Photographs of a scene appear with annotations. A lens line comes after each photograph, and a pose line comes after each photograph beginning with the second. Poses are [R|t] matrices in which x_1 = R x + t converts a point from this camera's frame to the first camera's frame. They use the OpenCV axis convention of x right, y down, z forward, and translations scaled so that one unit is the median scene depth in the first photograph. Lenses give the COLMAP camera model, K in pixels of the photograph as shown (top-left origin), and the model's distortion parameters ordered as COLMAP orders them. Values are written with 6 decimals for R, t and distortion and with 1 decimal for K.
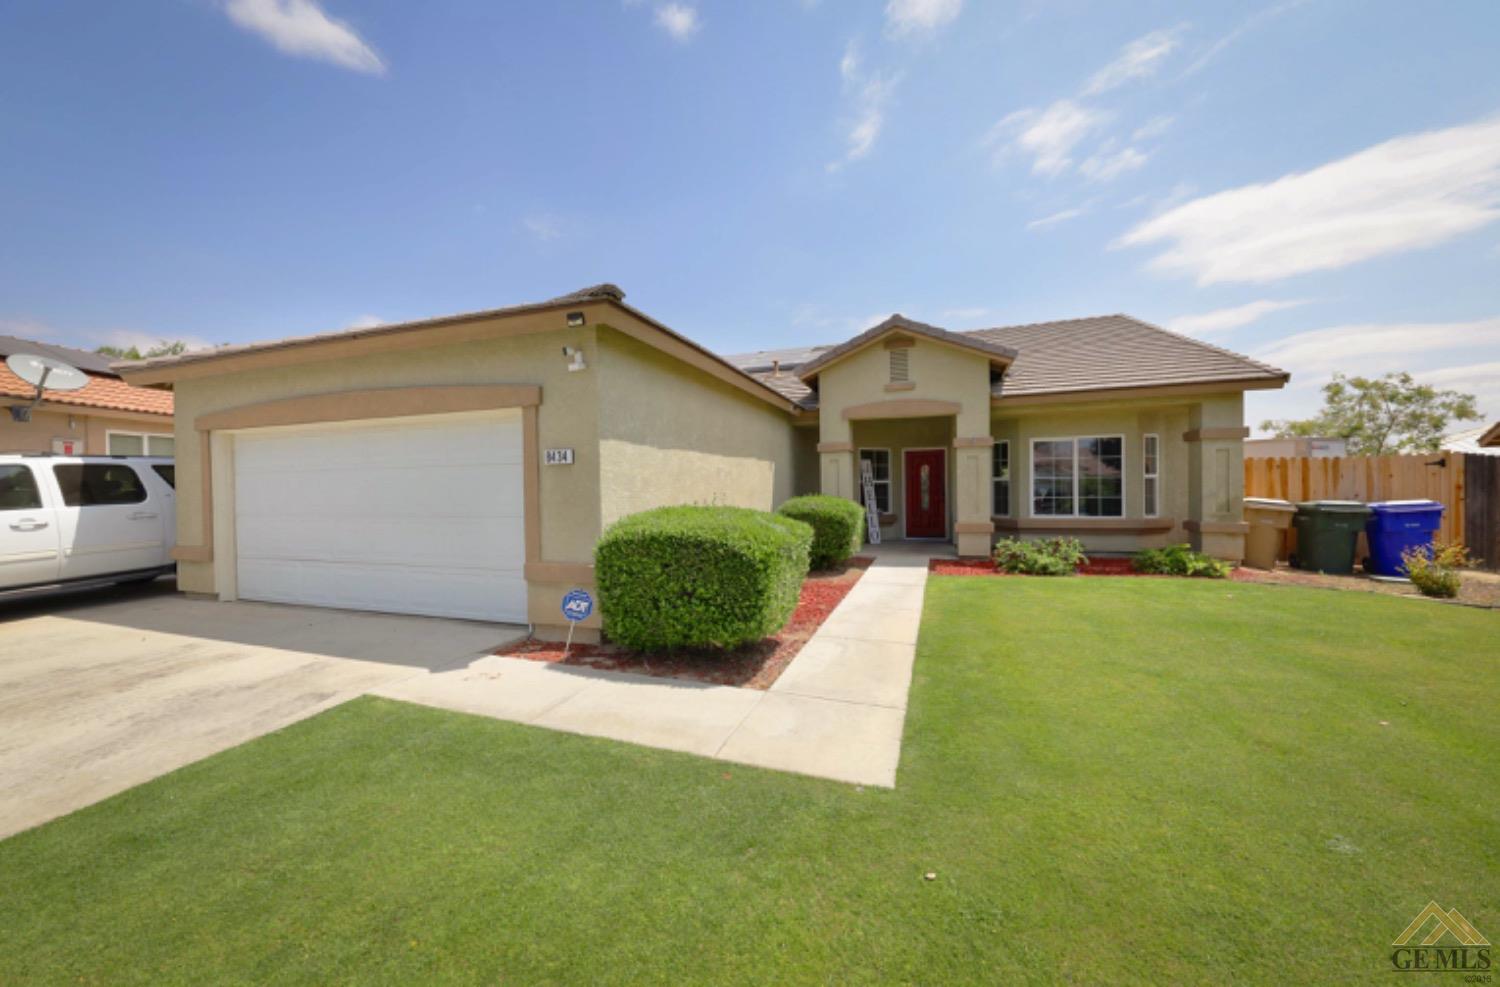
lens RADIAL K [[547.8, 0, 745.7], [0, 547.8, 489.8], [0, 0, 1]] dist [0.006844, -0.003663]
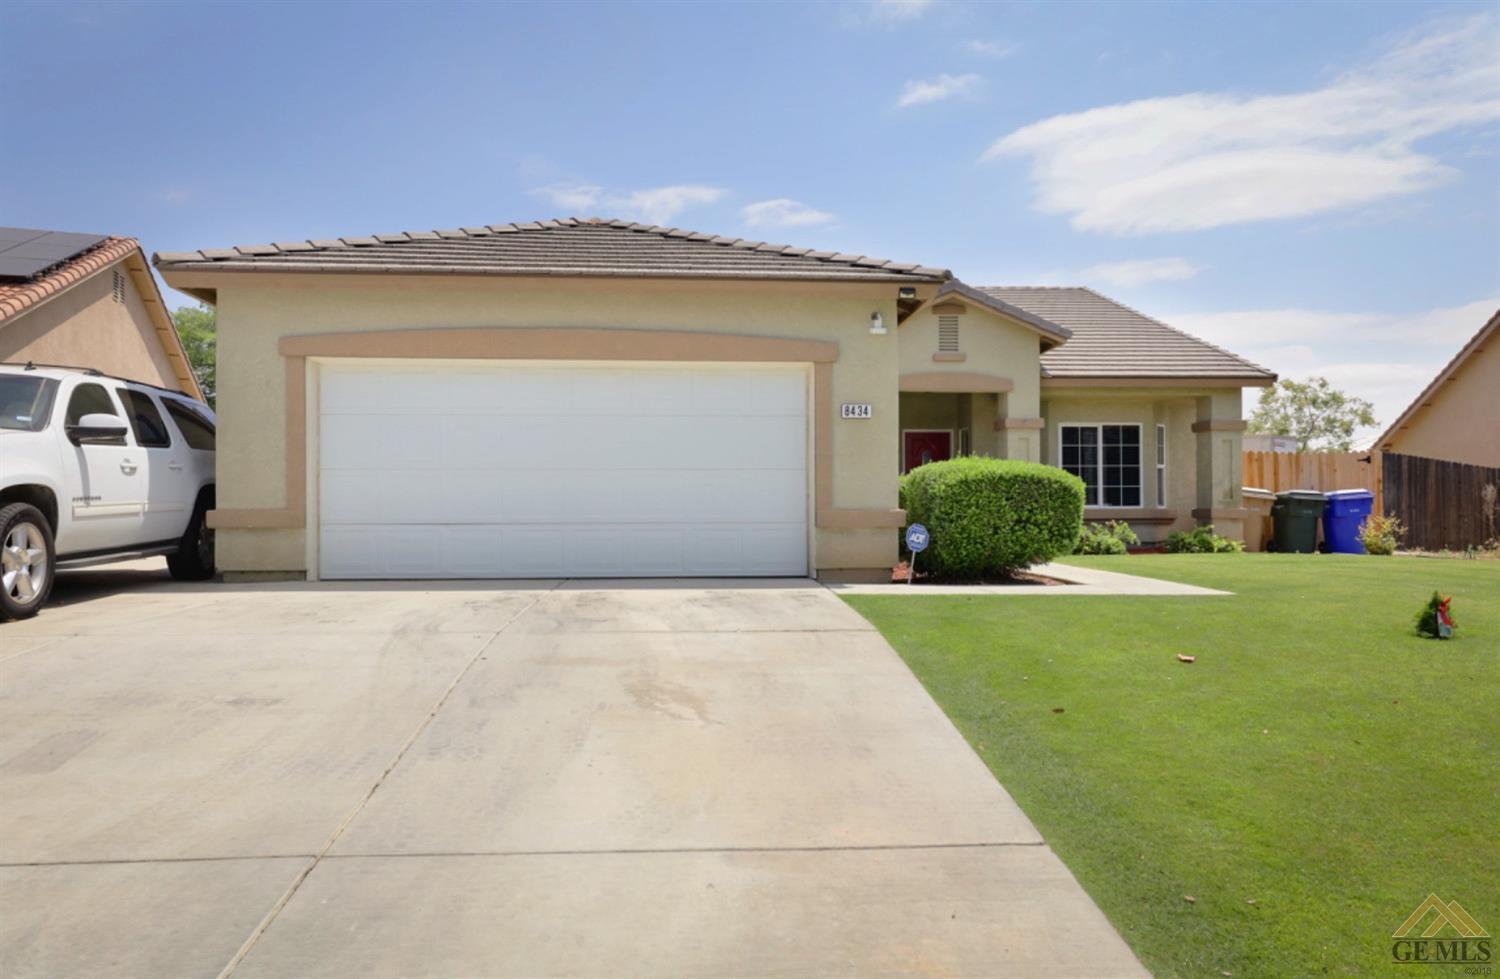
lens RADIAL K [[1029.3, 0, 755.8], [0, 1029.3, 490.8], [0, 0, 1]] dist [0.007274, 0.025329]
pose [[0.911151, 0.020734, 0.411550, -0.803184], [-0.009275, 0.999512, -0.029823, 0.094512], [-0.411967, 0.023356, 0.910899, -0.453879]]
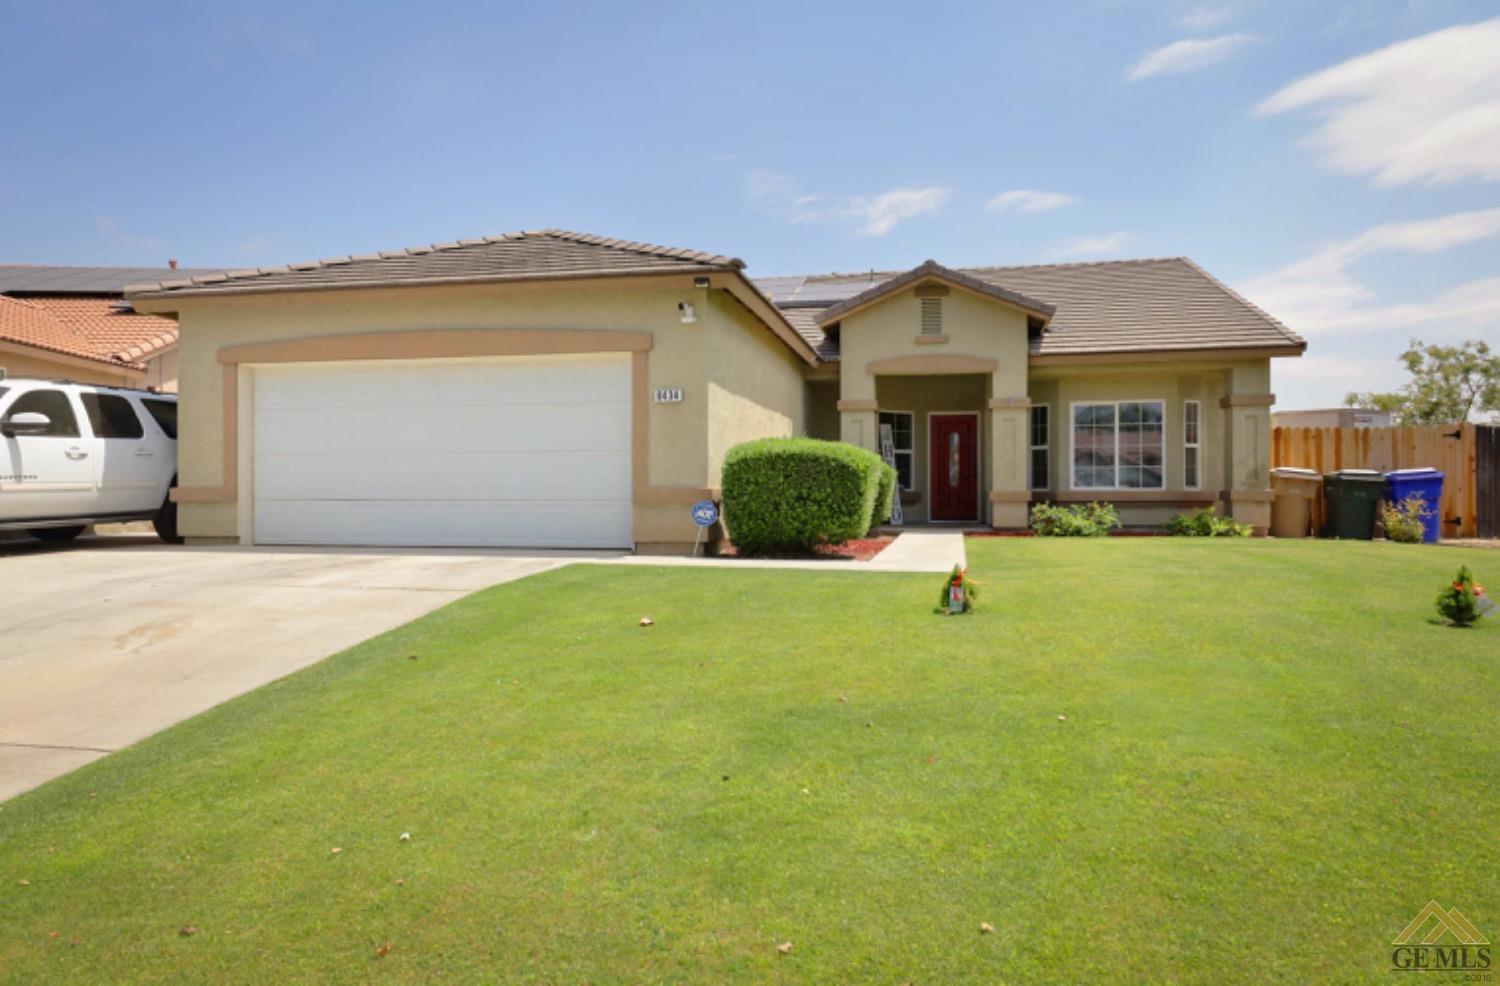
lens RADIAL K [[989.0, 0, 748.6], [0, 989.0, 480.0], [0, 0, 1]] dist [0.001560, 0.030990]
pose [[0.990664, 0.017533, 0.135191, -0.269296], [-0.014410, 0.999607, -0.024049, 0.098522], [-0.135559, 0.021876, 0.990528, -0.648104]]
